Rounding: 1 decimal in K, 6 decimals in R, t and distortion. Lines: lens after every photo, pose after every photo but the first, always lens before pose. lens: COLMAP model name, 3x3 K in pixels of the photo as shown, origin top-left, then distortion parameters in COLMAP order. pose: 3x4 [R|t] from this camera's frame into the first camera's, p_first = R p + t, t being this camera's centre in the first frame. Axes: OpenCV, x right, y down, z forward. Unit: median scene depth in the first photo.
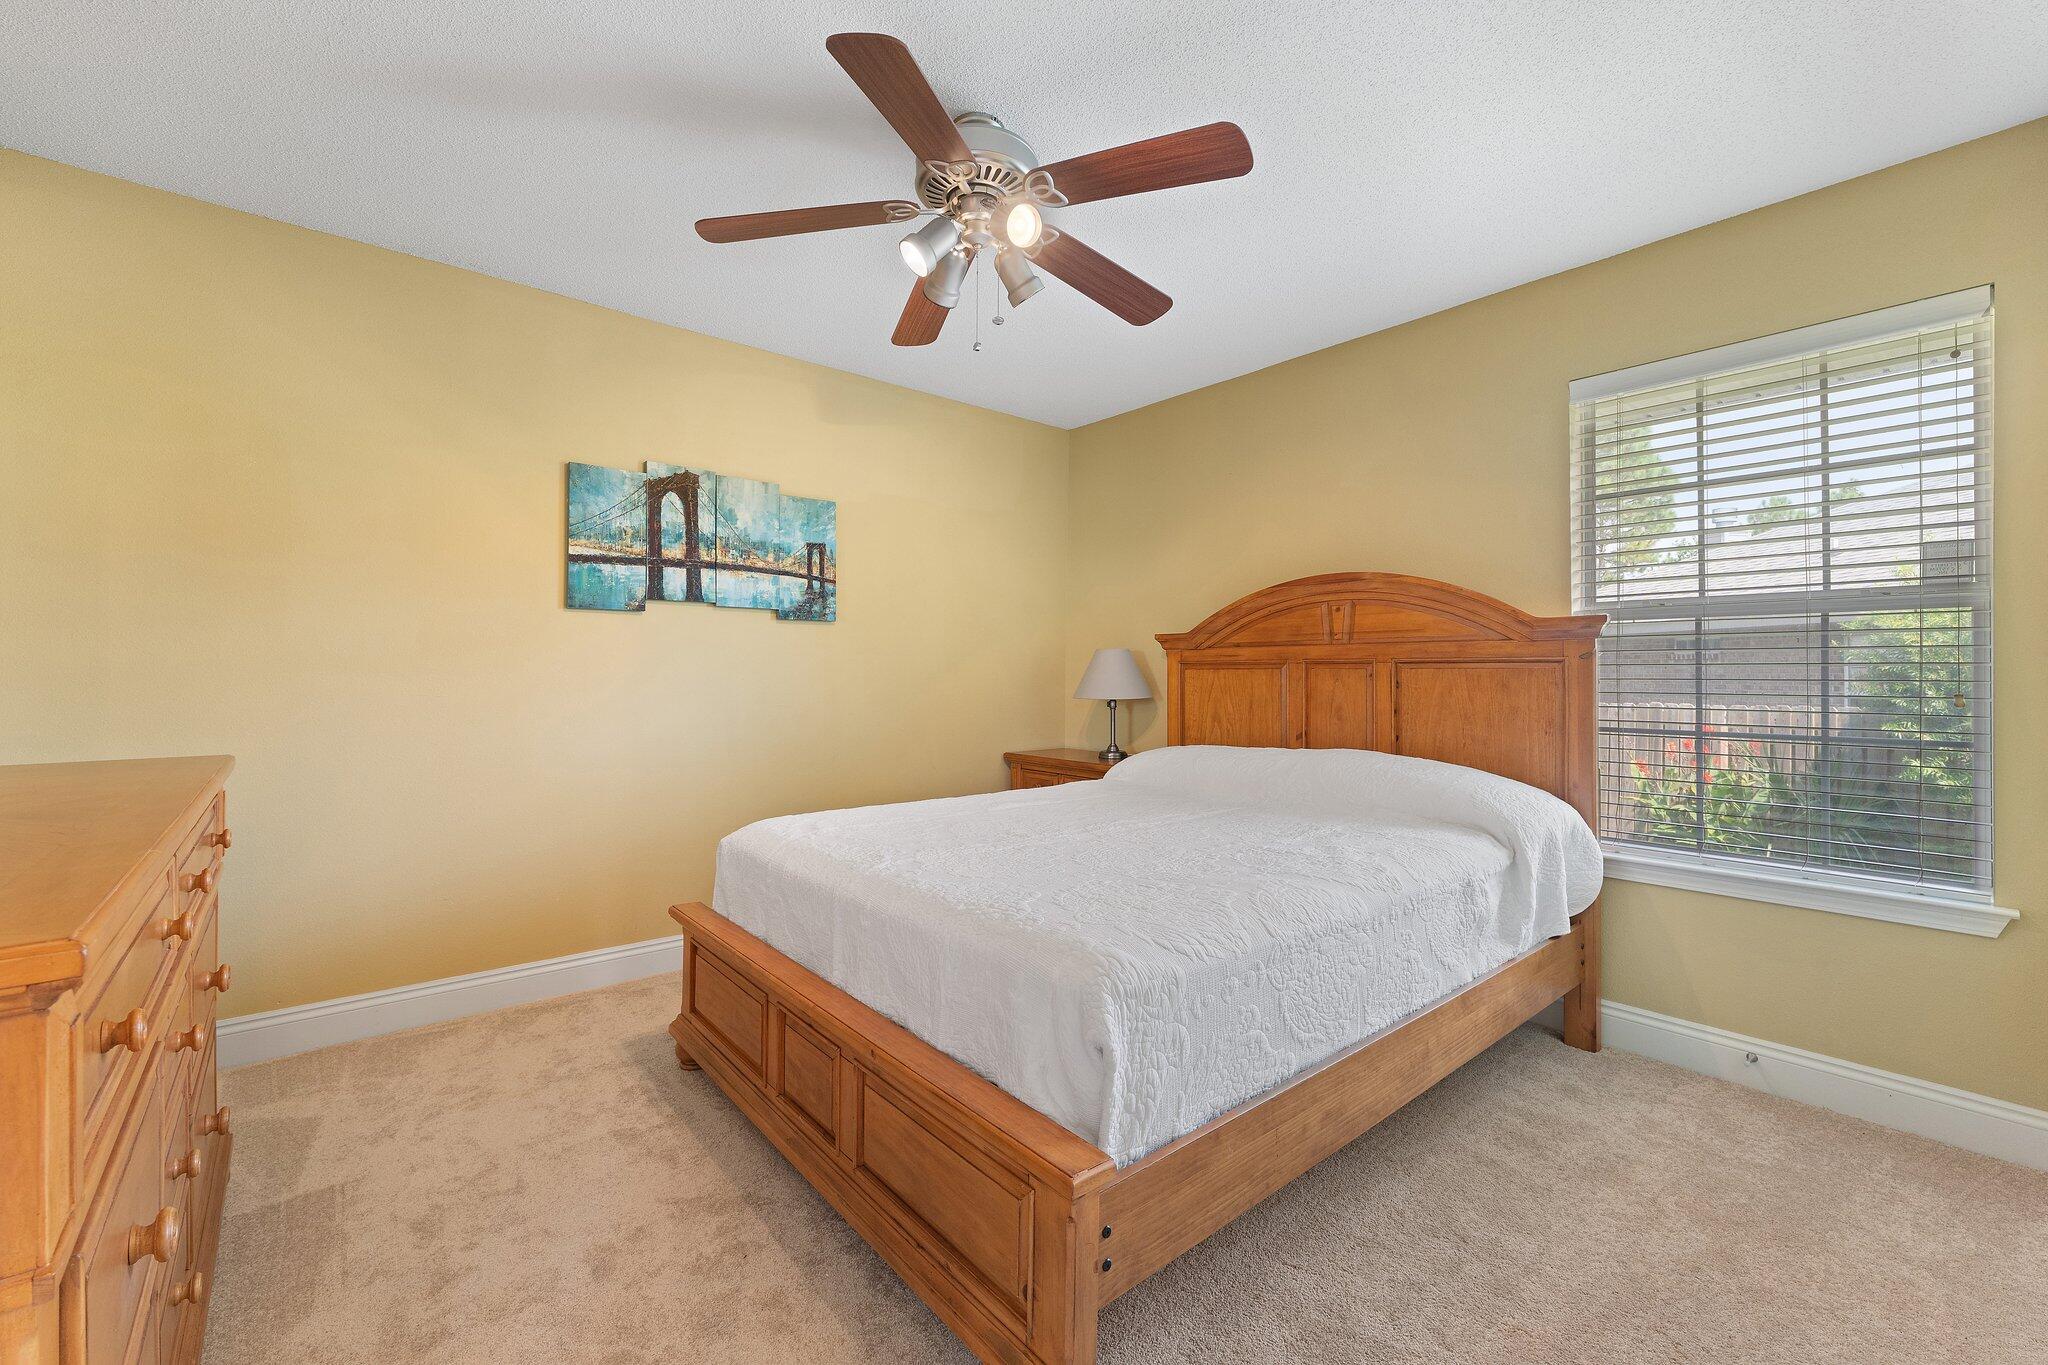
lens RADIAL K [[845.6, 0, 1021.4], [0, 845.6, 666.9], [0, 0, 1]] dist [-0.001932, -0.000170]
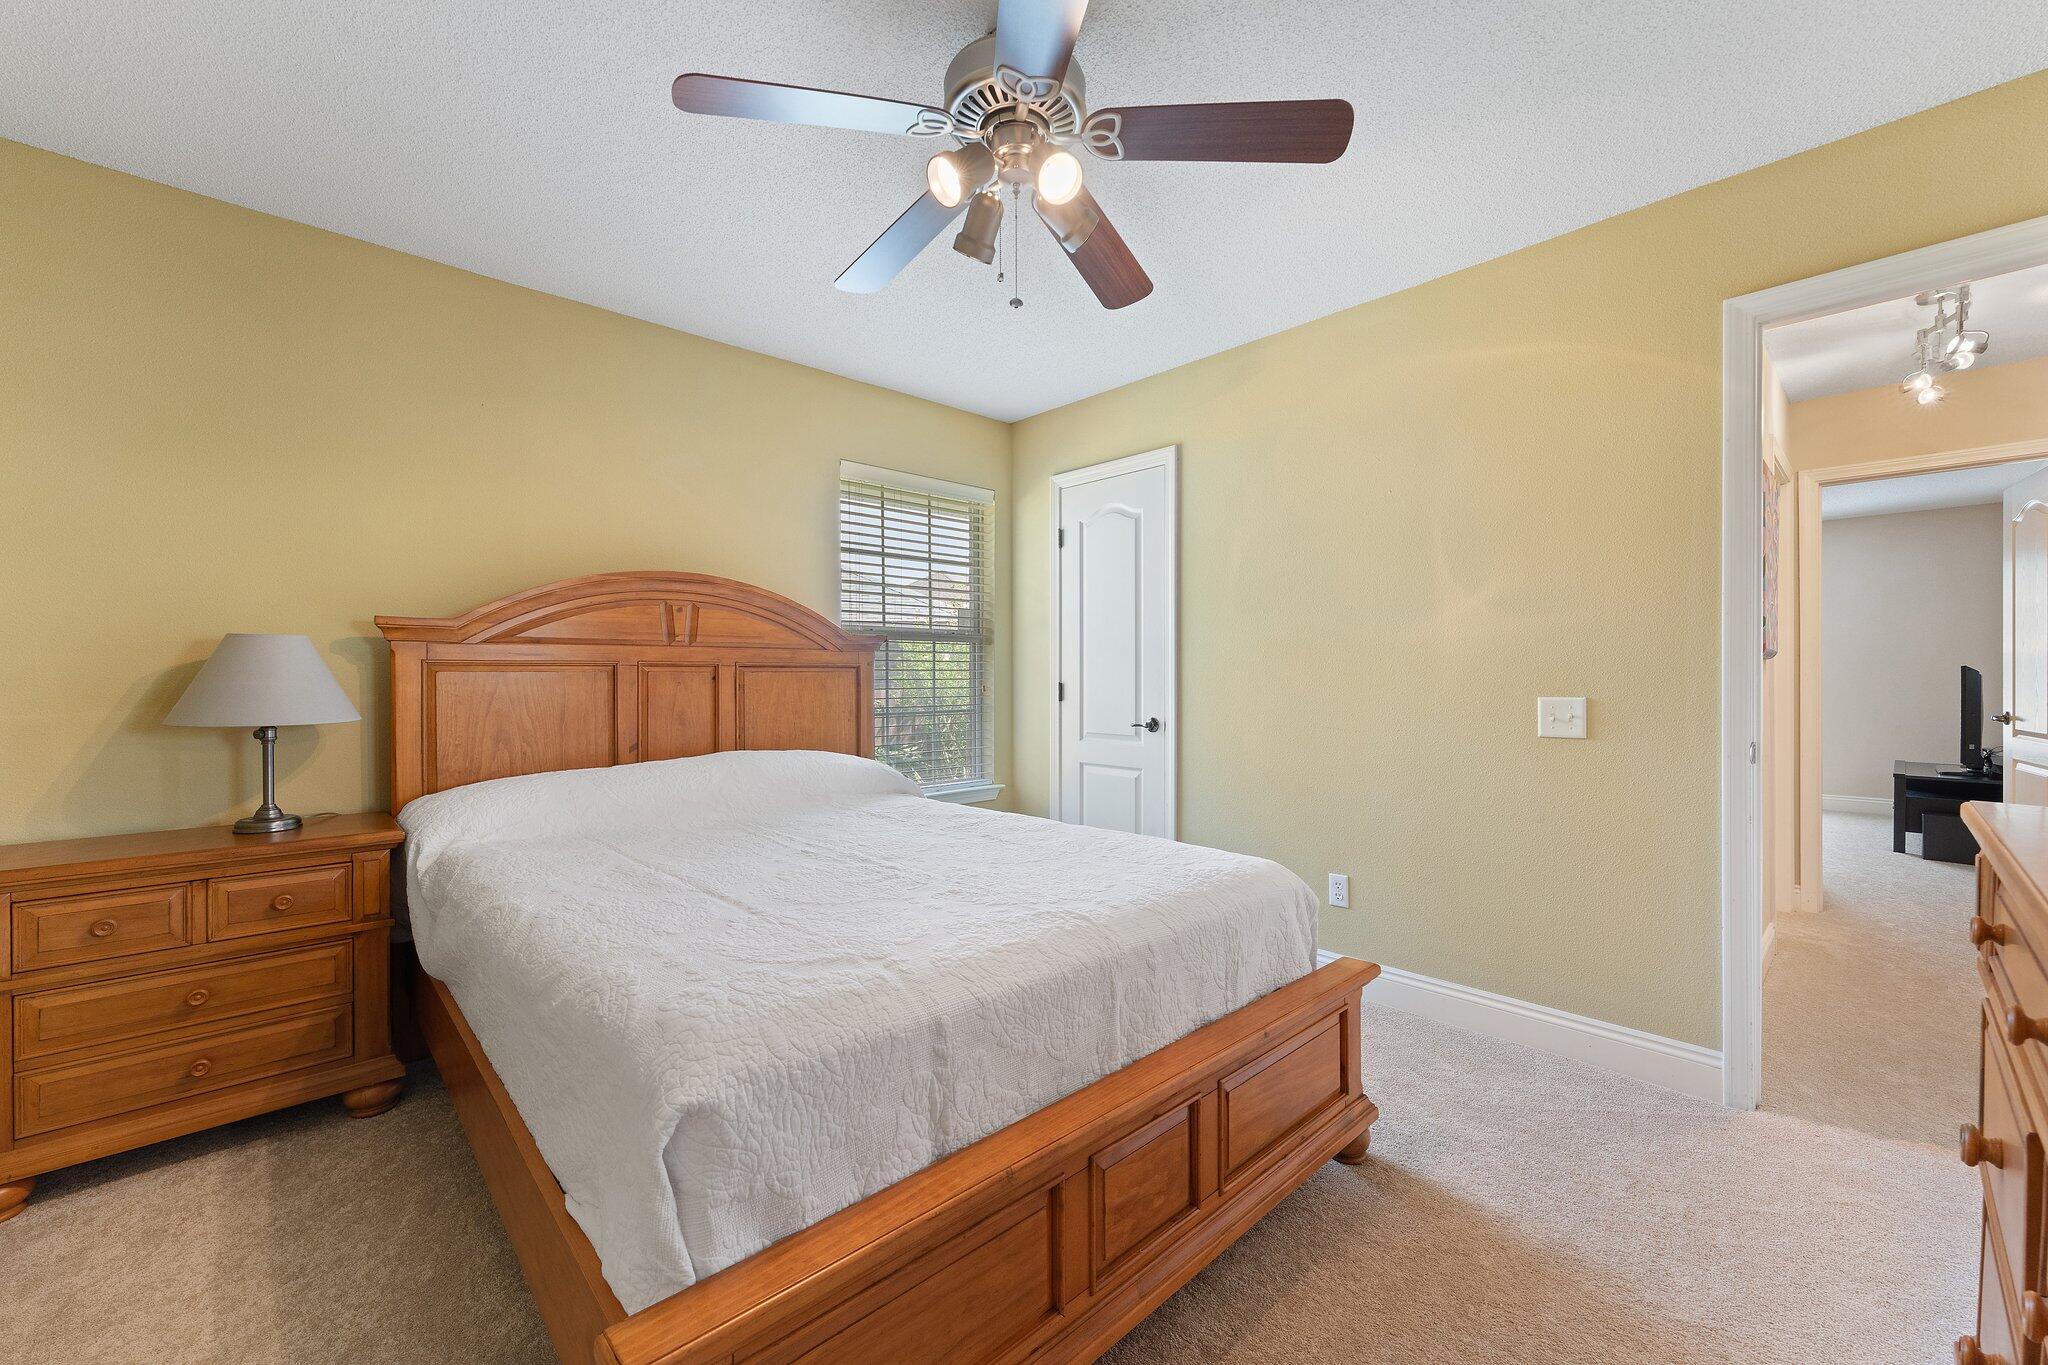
lens RADIAL K [[814.7, 0, 1025.6], [0, 814.7, 678.1], [0, 0, 1]] dist [0.001196, -0.000099]
pose [[-0.050097, -0.003433, 0.998738, -0.621471], [-0.000239, 0.999994, 0.003425, 0.006398], [-0.998744, -0.000067, -0.050097, 0.711259]]
